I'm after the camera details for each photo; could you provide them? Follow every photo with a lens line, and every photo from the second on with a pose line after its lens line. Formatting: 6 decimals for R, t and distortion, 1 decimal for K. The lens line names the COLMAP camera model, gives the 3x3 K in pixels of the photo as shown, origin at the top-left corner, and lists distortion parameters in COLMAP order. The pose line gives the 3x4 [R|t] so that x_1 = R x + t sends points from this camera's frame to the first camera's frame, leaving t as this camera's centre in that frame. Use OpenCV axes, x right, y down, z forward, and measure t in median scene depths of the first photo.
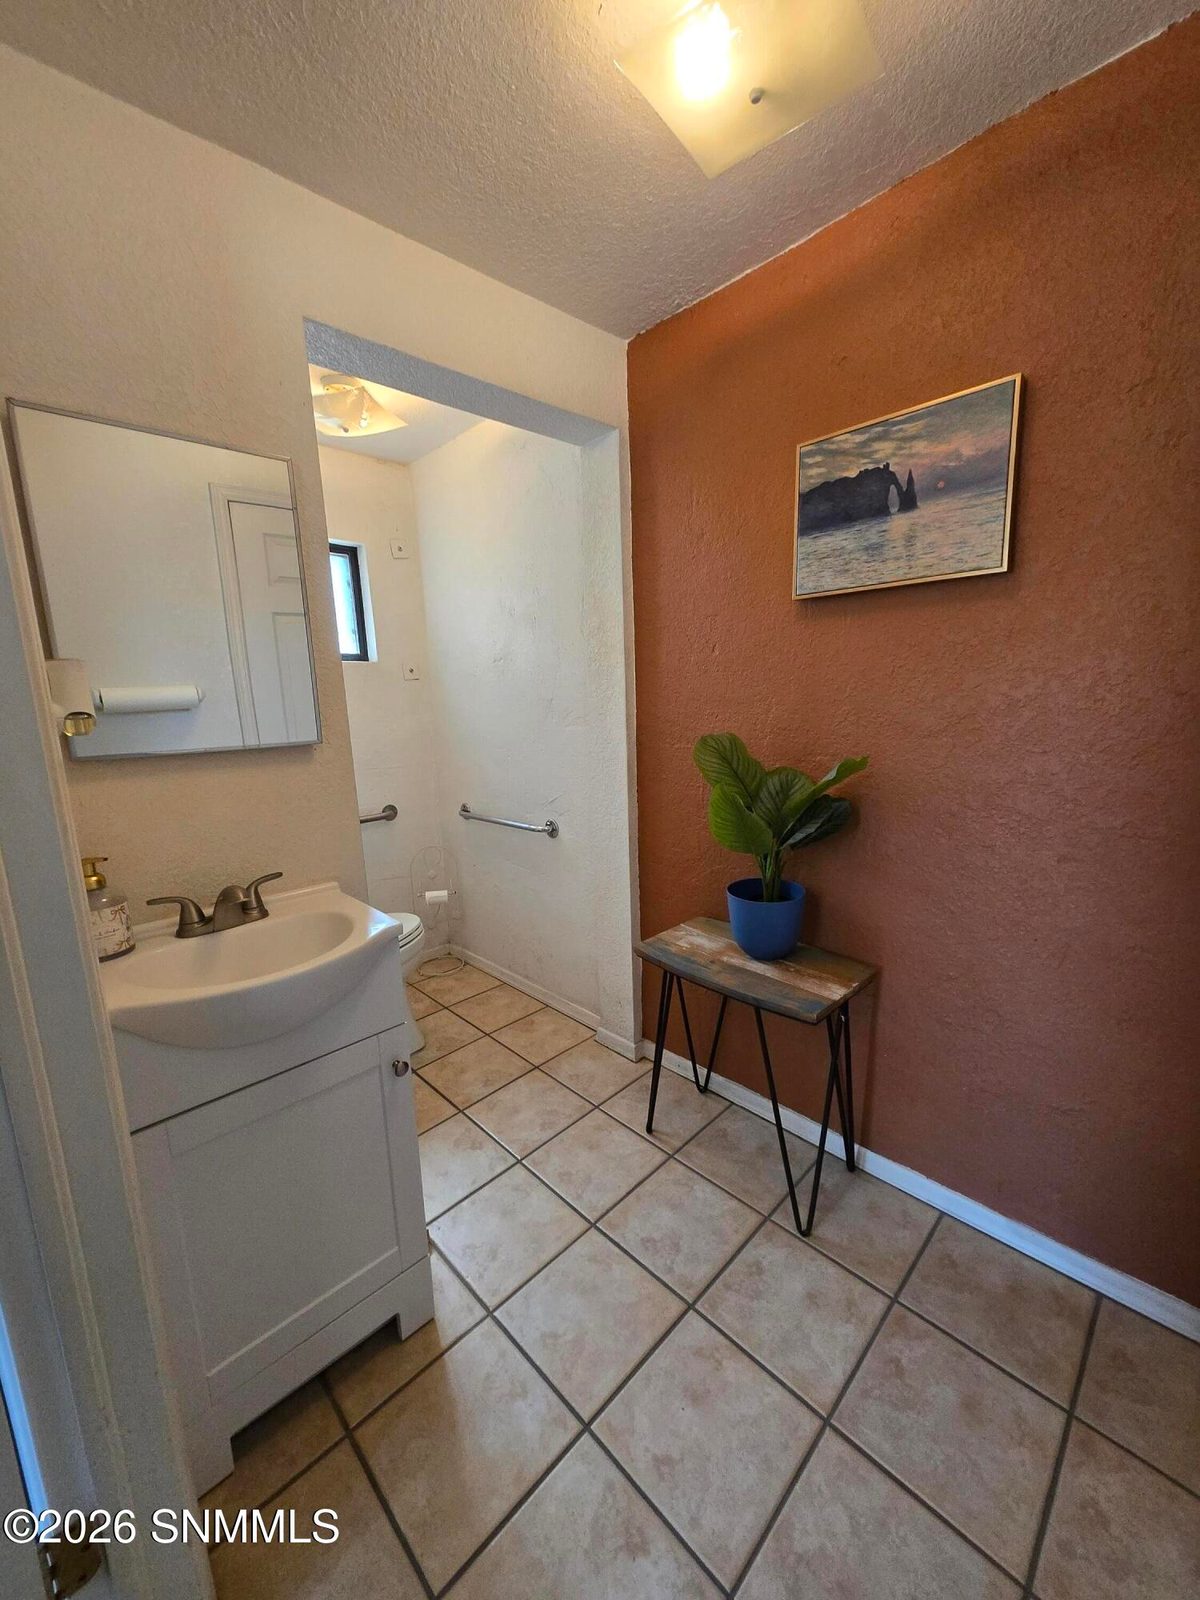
lens RADIAL K [[626.1, 0, 604.5], [0, 626.1, 799.5], [0, 0, 1]] dist [0.000338, 0.000447]
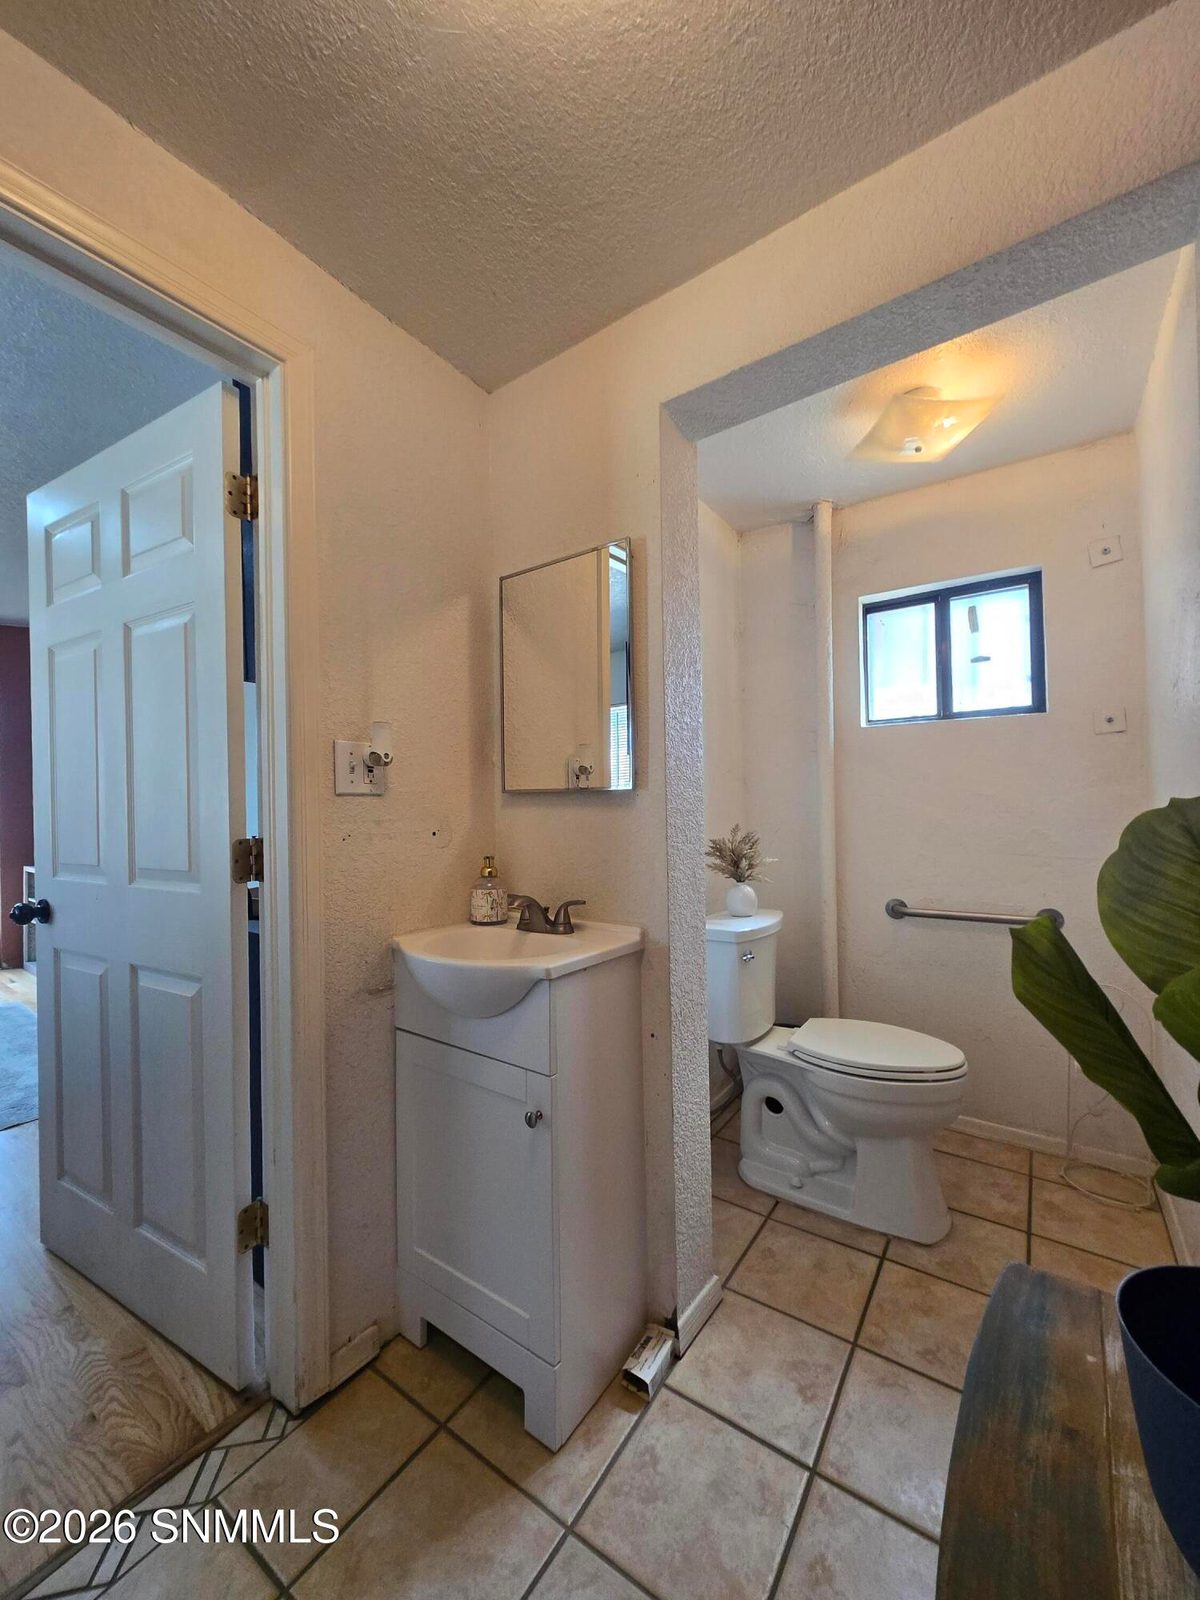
lens RADIAL K [[626.1, 0, 604.1], [0, 626.1, 803.4], [0, 0, 1]] dist [0.000338, 0.000447]
pose [[0.185704, 0.023024, -0.982336, 0.544096], [-0.161119, 0.986908, -0.007328, -0.048153], [0.969306, 0.159634, 0.186983, 0.747117]]
